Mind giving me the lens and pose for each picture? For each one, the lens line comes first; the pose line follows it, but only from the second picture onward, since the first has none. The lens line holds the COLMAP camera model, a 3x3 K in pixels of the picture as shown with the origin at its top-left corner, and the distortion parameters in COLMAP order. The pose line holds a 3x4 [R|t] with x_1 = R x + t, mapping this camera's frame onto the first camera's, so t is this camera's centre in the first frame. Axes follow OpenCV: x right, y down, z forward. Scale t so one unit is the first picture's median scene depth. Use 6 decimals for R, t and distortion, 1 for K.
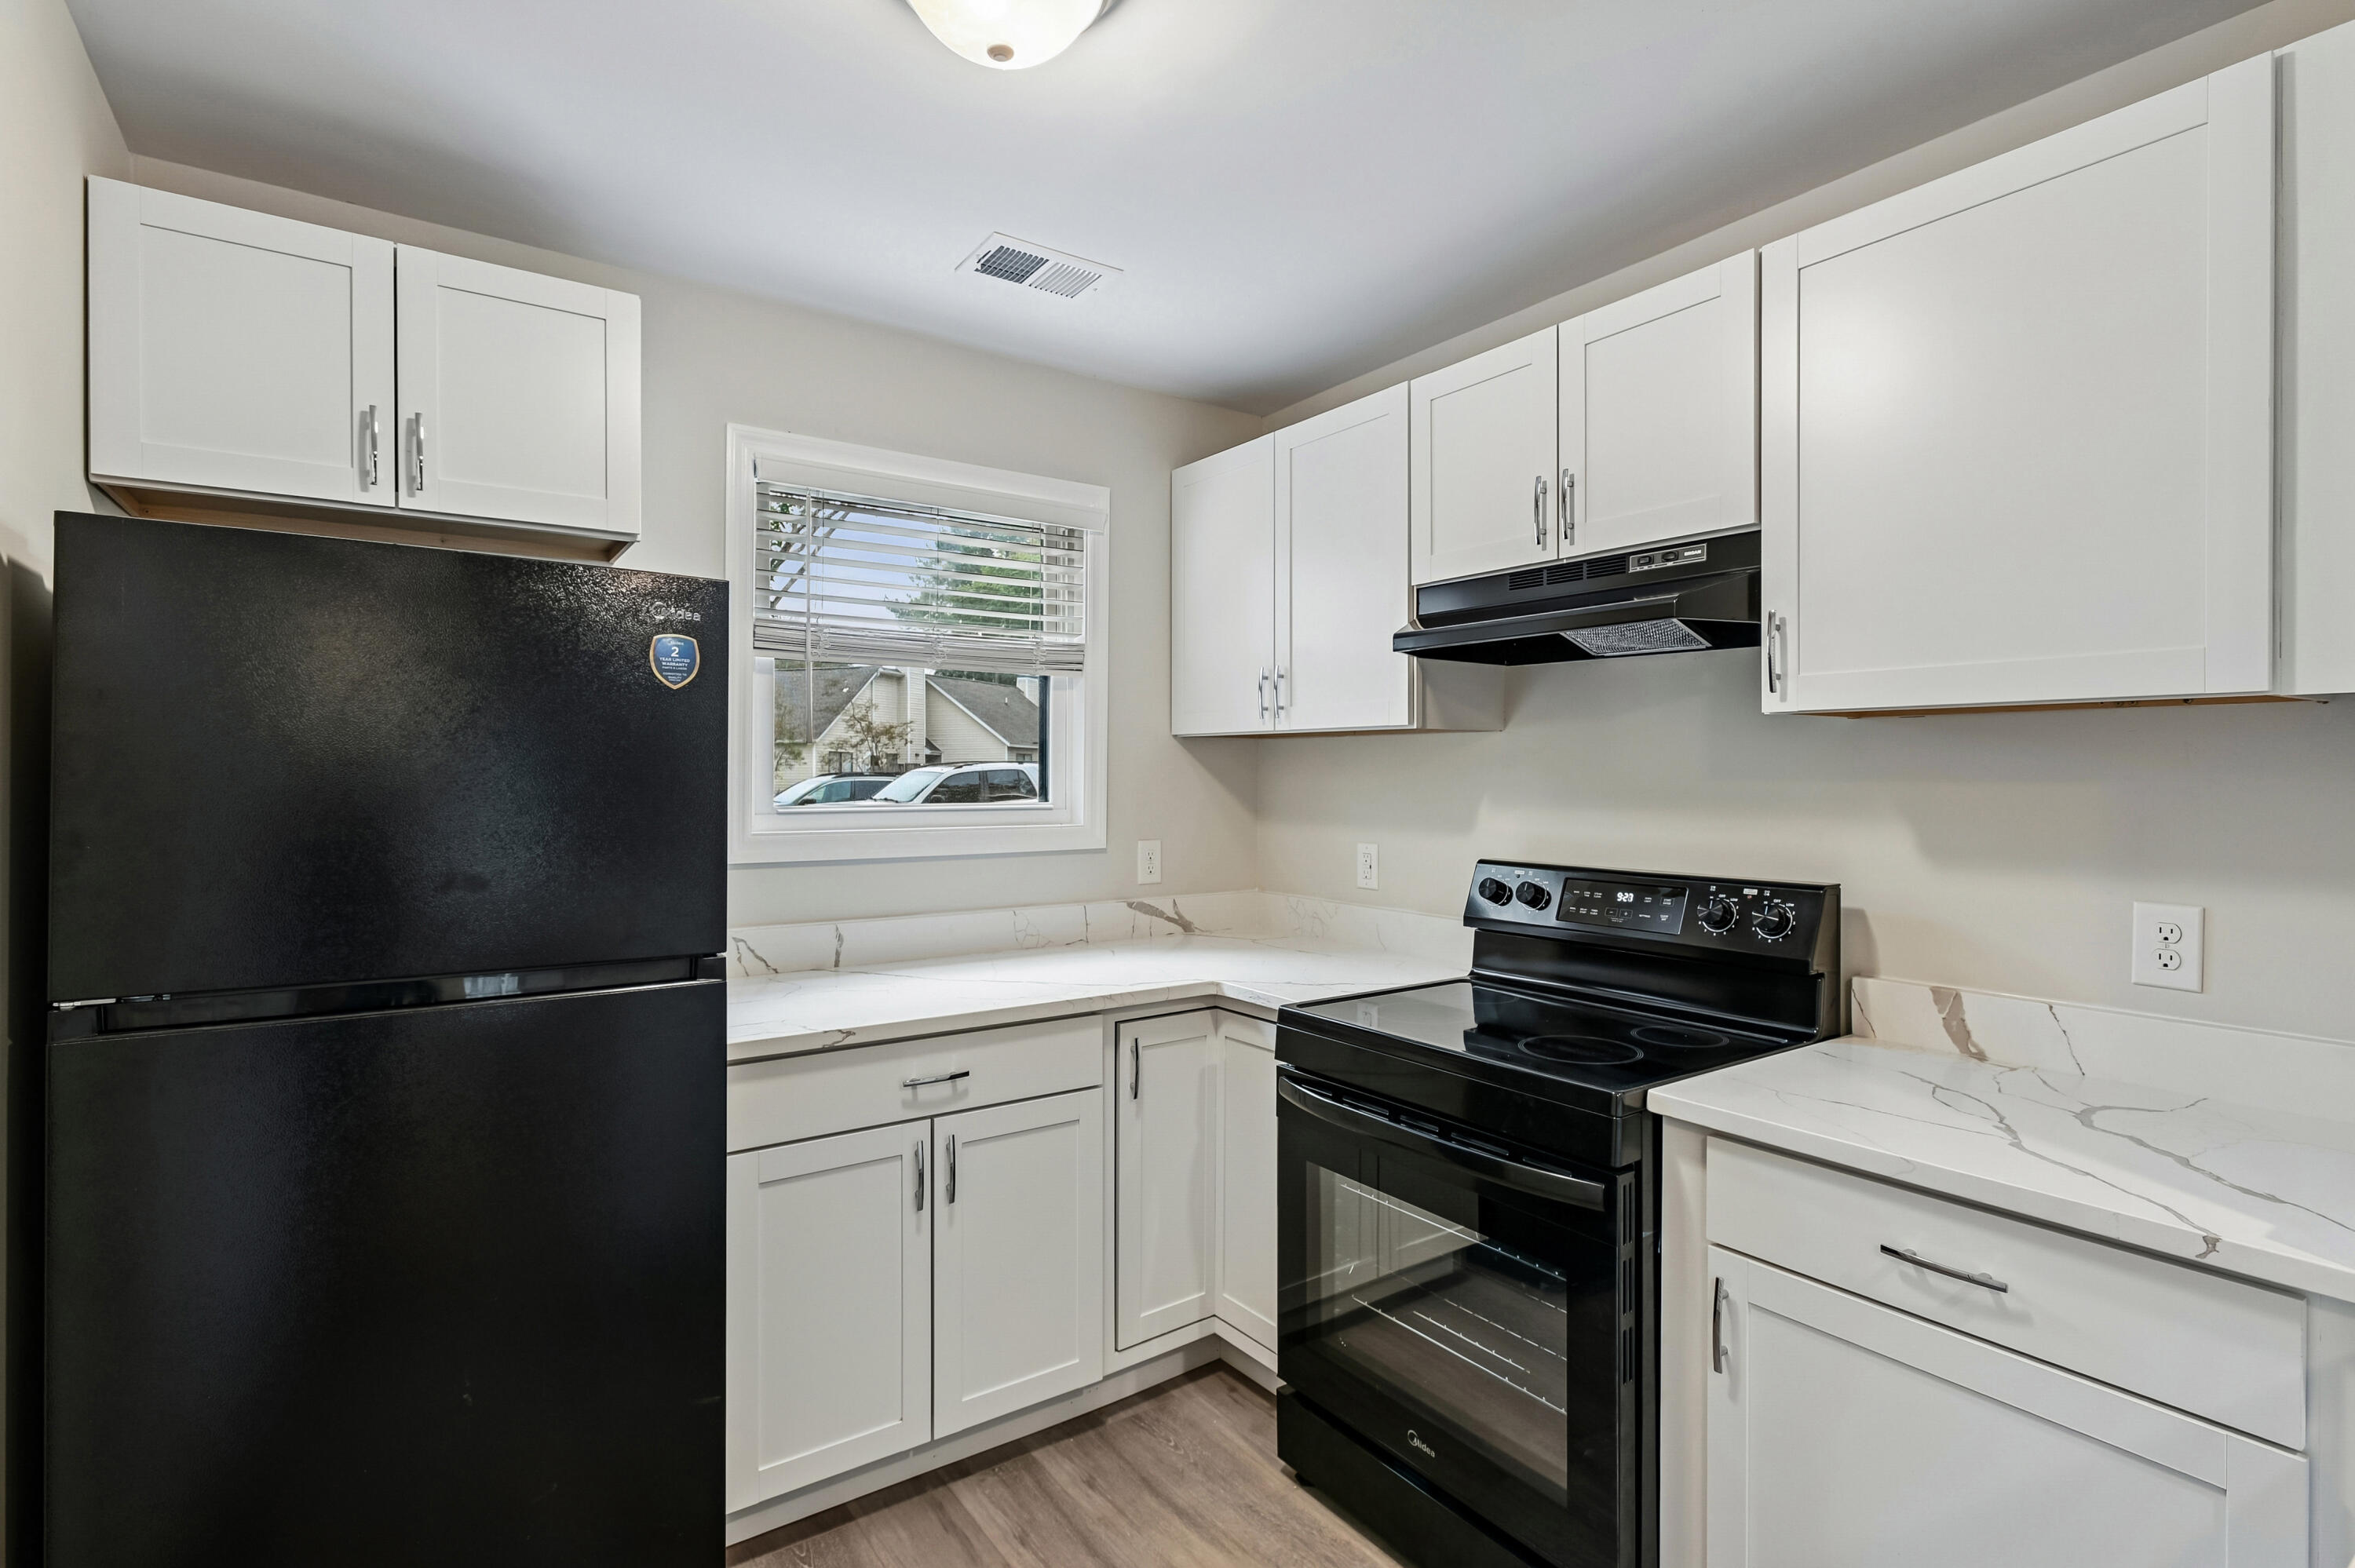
lens RADIAL K [[1134.1, 0, 1177.5], [0, 1134.1, 784.0], [0, 0, 1]] dist [0.011940, 0.000026]
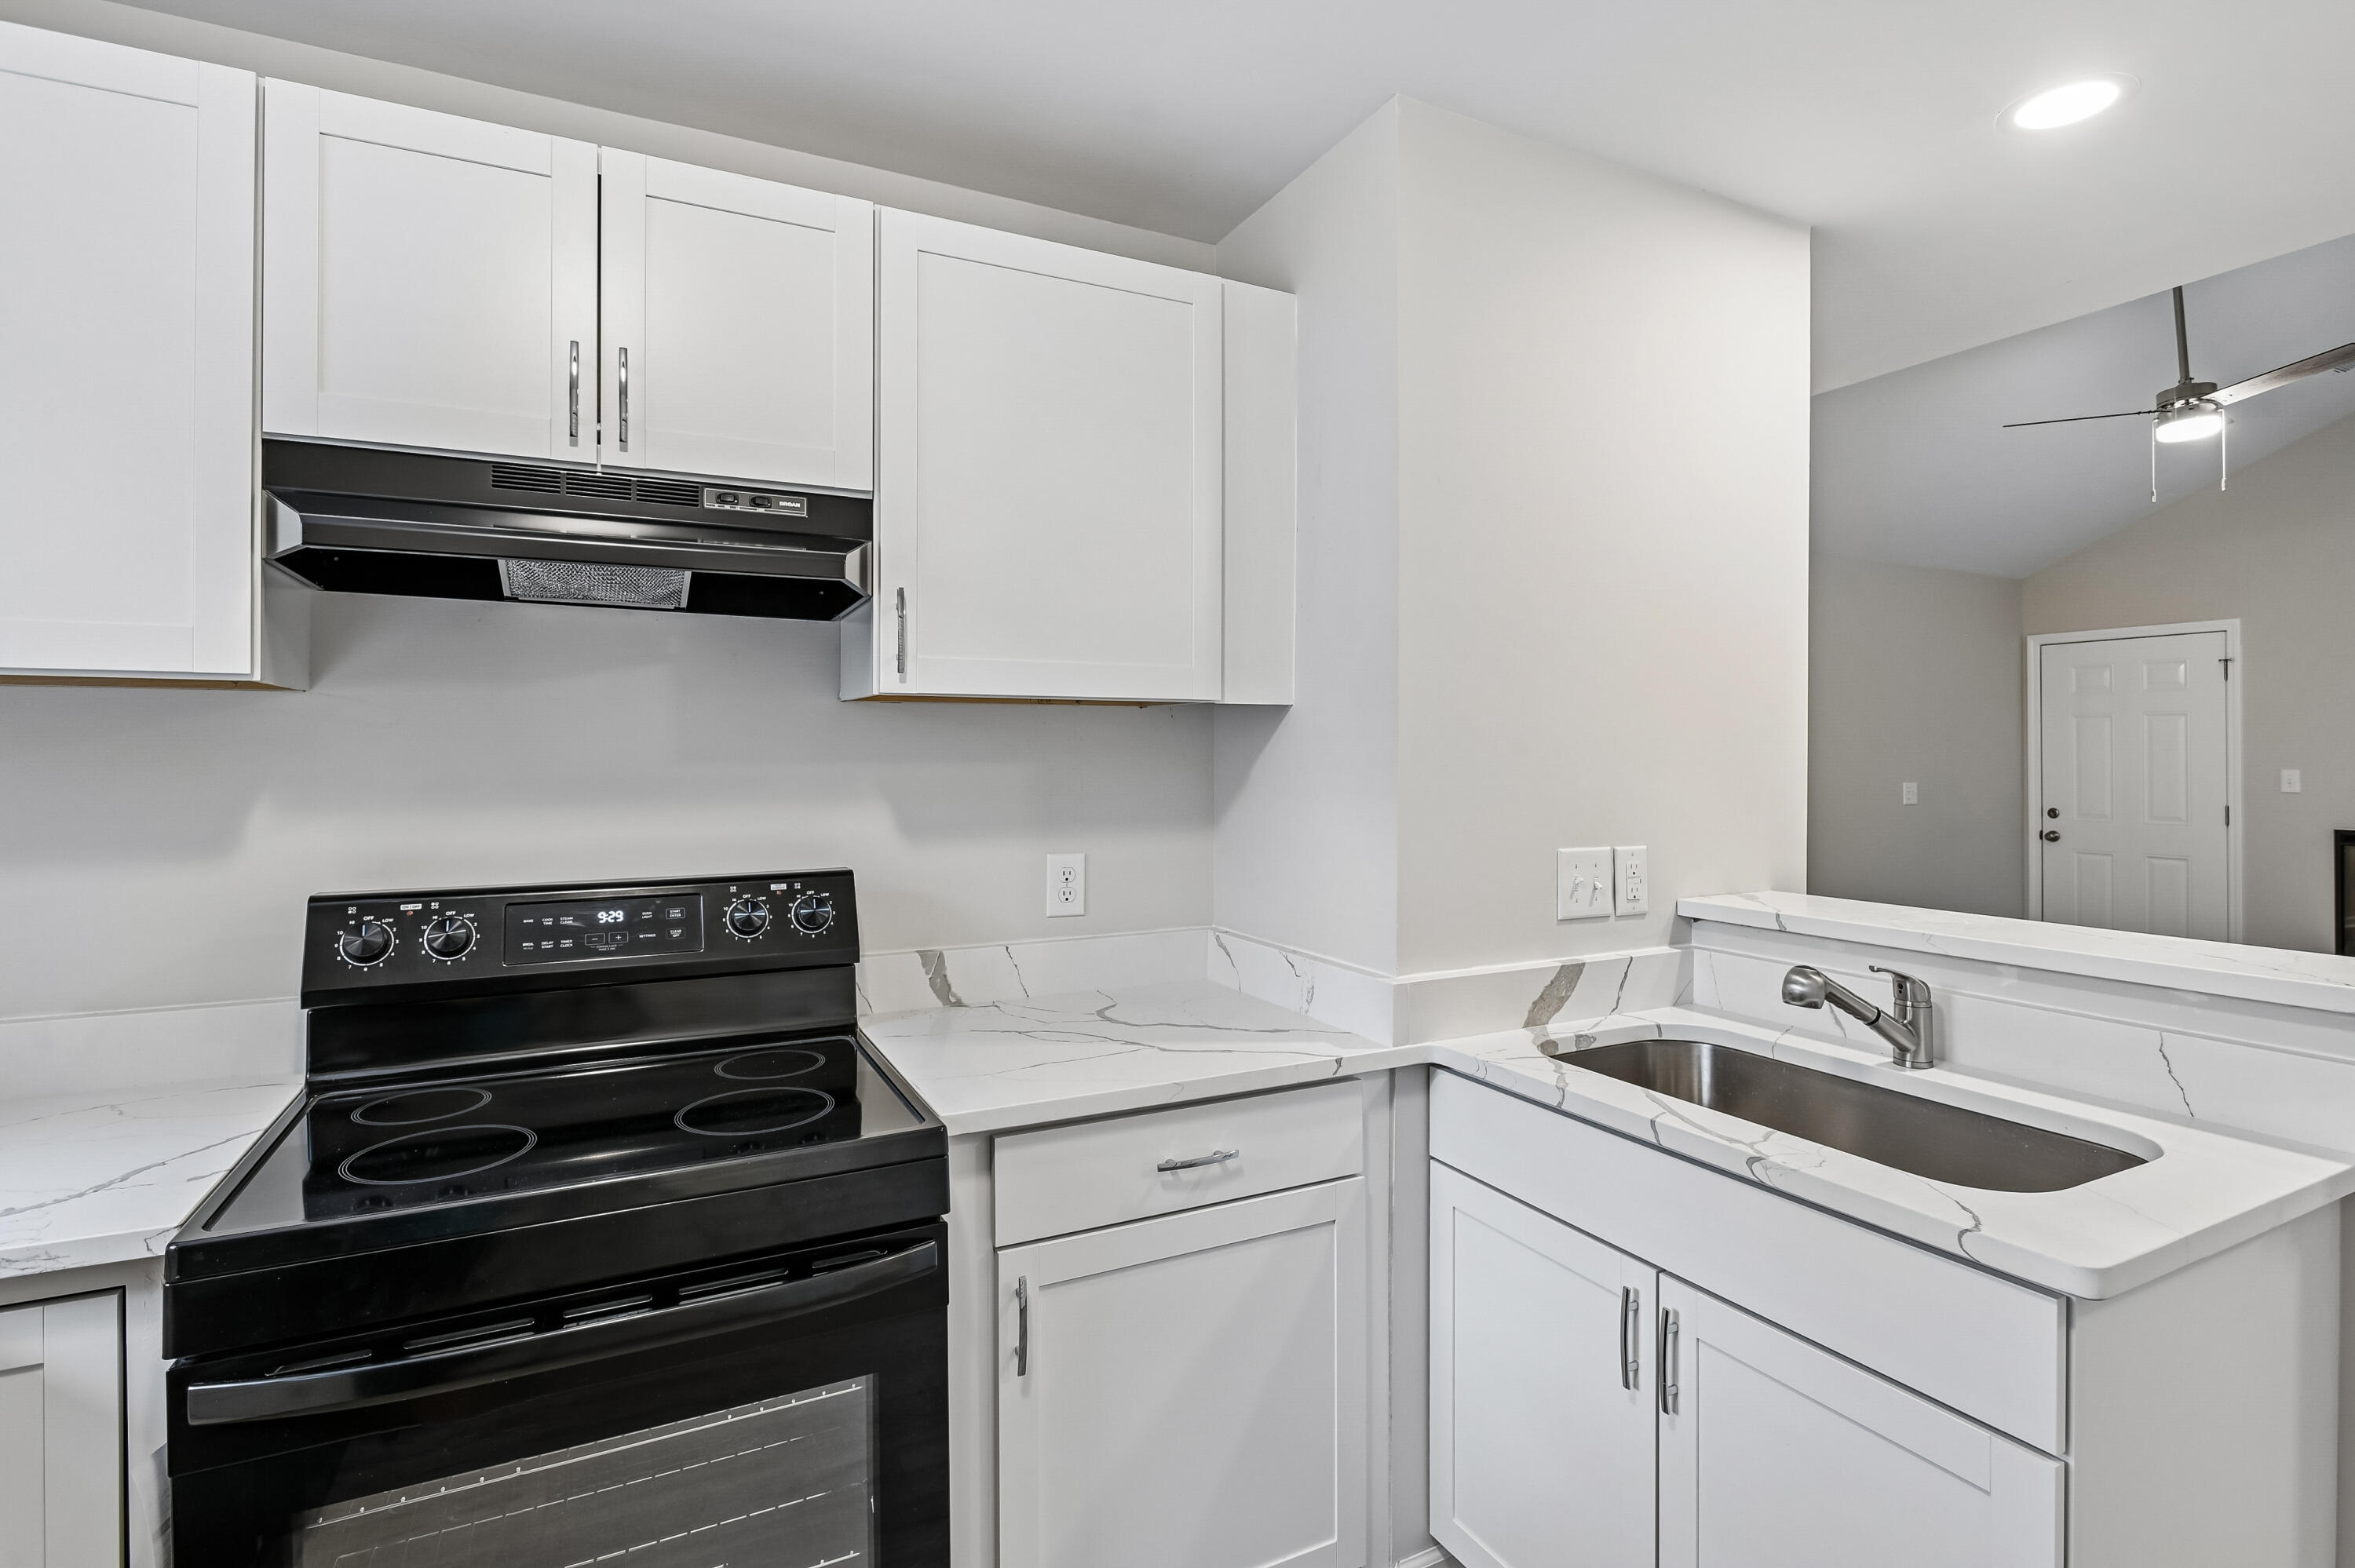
lens RADIAL K [[1134.4, 0, 1178.8], [0, 1134.4, 754.0], [0, 0, 1]] dist [0.011753, -0.000168]
pose [[0.148428, 0.003770, 0.988916, -0.374930], [0.014524, 0.999877, -0.005992, -0.001504], [-0.988817, 0.015252, 0.148354, 0.589195]]
